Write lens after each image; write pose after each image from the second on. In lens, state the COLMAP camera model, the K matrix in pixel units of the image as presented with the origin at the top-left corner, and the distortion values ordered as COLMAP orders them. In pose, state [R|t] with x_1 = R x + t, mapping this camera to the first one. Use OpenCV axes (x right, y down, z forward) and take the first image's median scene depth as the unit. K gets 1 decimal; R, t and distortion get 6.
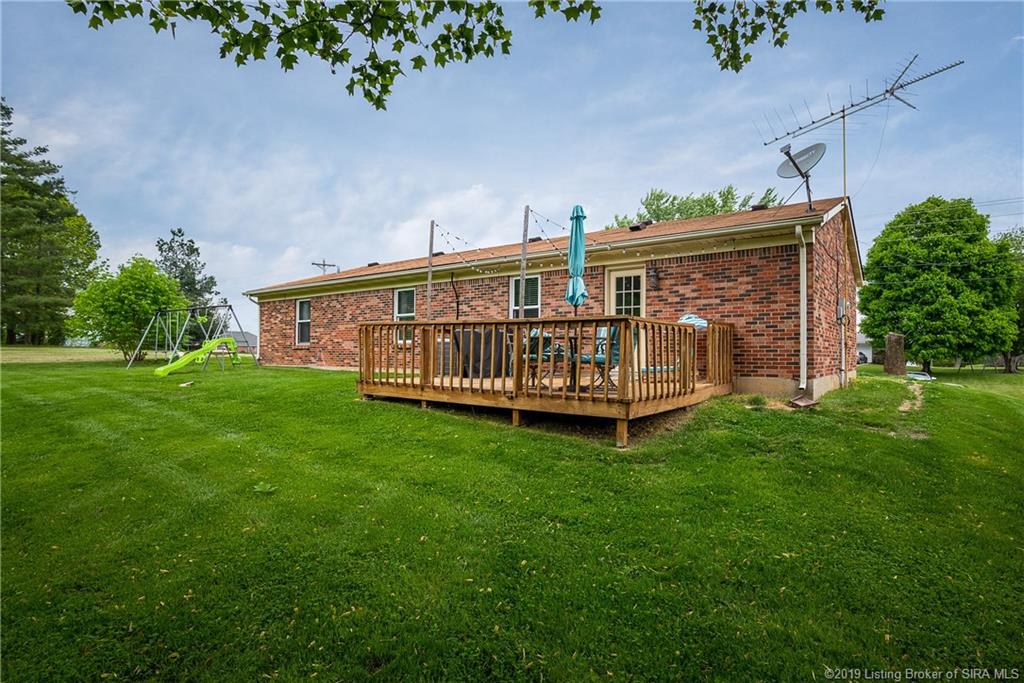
lens RADIAL K [[496.5, 0, 512.0], [0, 496.5, 341.5], [0, 0, 1]] dist [0.002648, 0.000536]
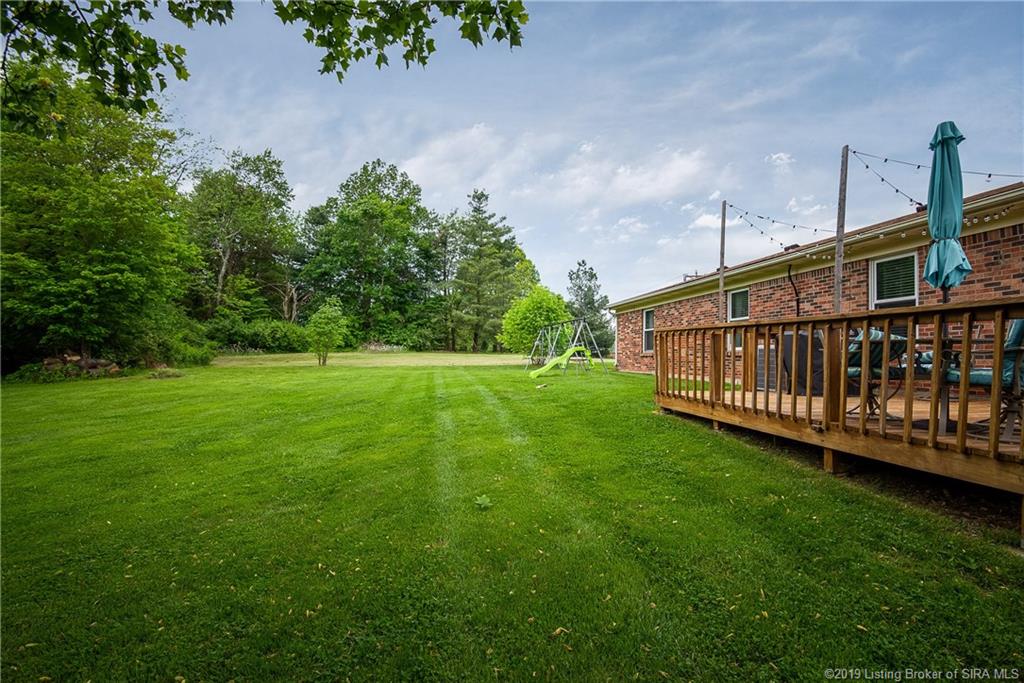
lens RADIAL K [[480.1, 0, 512.0], [0, 480.1, 341.5], [0, 0, 1]] dist [-0.001713, -0.006548]
pose [[0.757778, -0.016082, -0.652314, 0.090257], [0.005845, 0.999823, -0.017860, 0.000397], [0.652486, 0.009721, 0.757739, 0.184622]]
